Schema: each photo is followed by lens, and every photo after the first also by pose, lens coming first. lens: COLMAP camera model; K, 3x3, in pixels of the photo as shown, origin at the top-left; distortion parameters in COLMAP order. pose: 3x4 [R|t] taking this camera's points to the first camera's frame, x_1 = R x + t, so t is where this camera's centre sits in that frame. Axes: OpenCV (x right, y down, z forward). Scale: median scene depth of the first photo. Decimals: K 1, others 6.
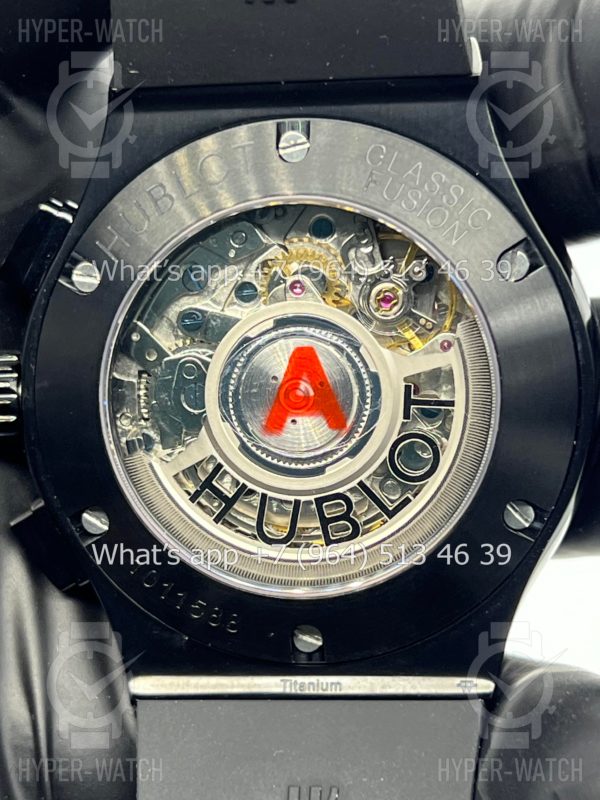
lens RADIAL K [[1830.5, 0, 300.0], [0, 1830.5, 400.0], [0, 0, 1]] dist [0.300668, -0.420993]
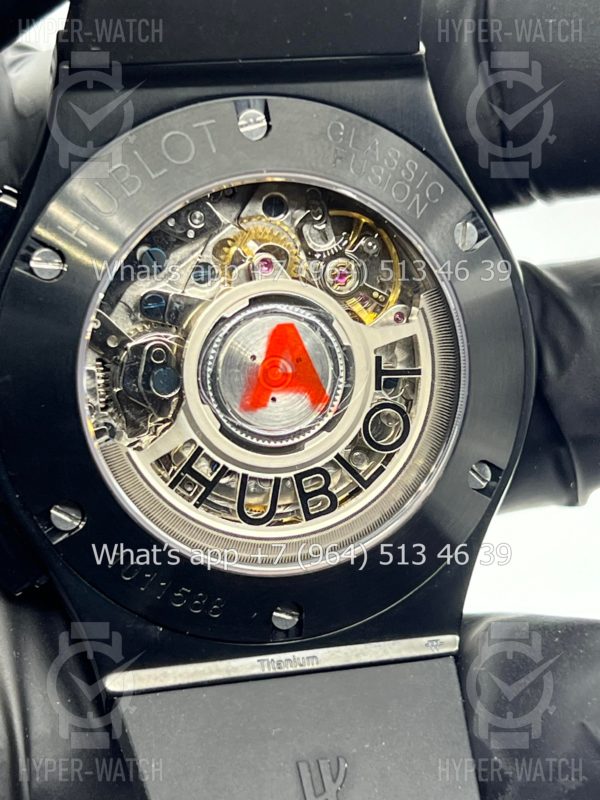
lens RADIAL K [[1830.5, 0, 300.0], [0, 1830.5, 400.0], [0, 0, 1]] dist [0.300668, -0.420993]
pose [[0.936335, -0.061839, 0.345619, -0.332746], [0.064413, 0.997915, 0.004045, 0.008985], [-0.345148, 0.018475, 0.938366, 0.056078]]
